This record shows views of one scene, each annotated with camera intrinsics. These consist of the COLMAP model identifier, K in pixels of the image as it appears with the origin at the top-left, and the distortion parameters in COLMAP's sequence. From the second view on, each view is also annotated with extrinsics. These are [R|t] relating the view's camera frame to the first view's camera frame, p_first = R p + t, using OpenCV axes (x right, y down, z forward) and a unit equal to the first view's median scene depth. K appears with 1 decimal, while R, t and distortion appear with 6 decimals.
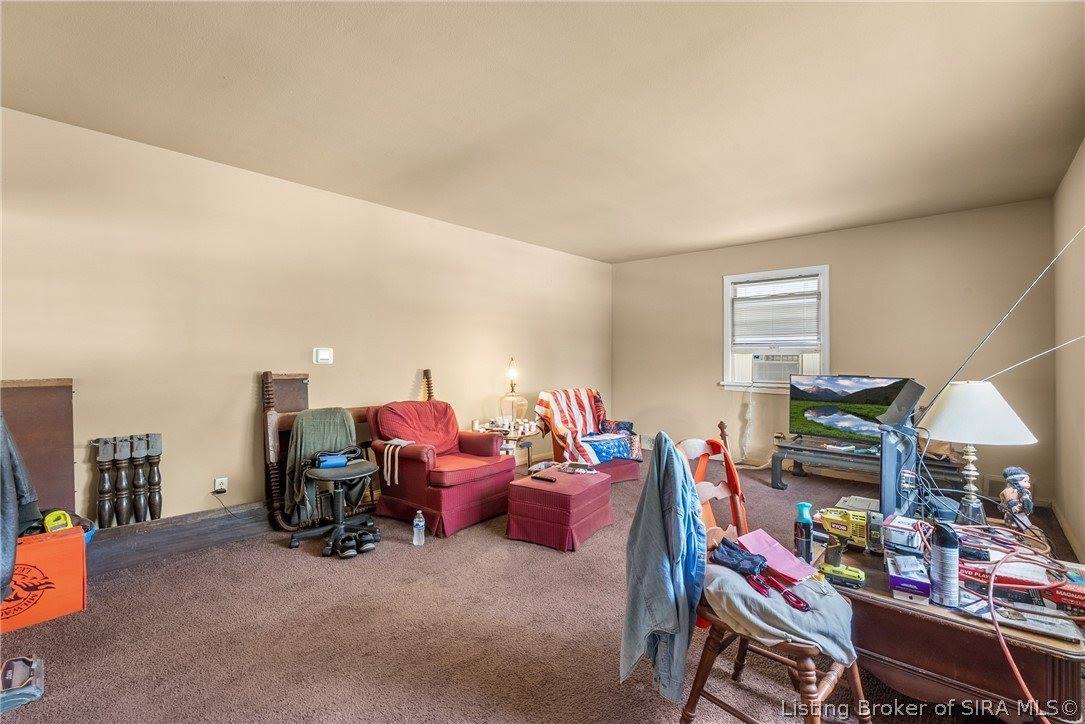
lens RADIAL K [[479.8, 0, 539.5], [0, 479.8, 357.4], [0, 0, 1]] dist [-0.002971, -0.000200]
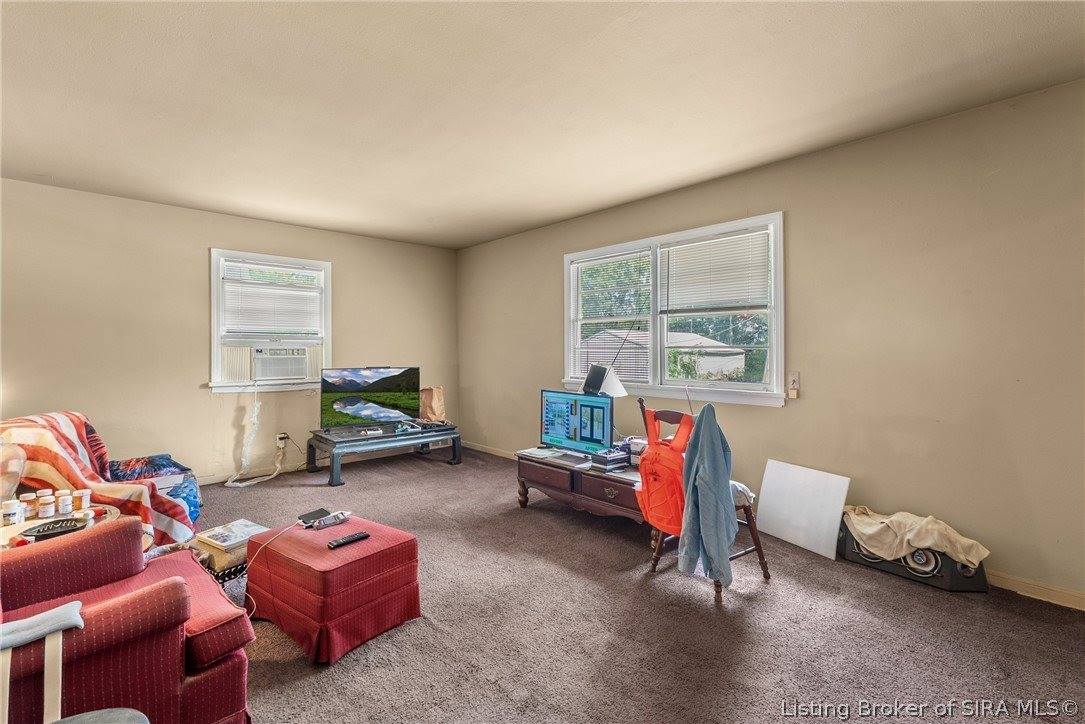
lens RADIAL K [[479.8, 0, 539.5], [0, 479.8, 357.4], [0, 0, 1]] dist [-0.002971, -0.000200]
pose [[0.099665, -0.017577, 0.994866, -0.408023], [0.005713, 0.999838, 0.017092, -0.001101], [-0.995005, 0.003980, 0.099749, 0.461684]]
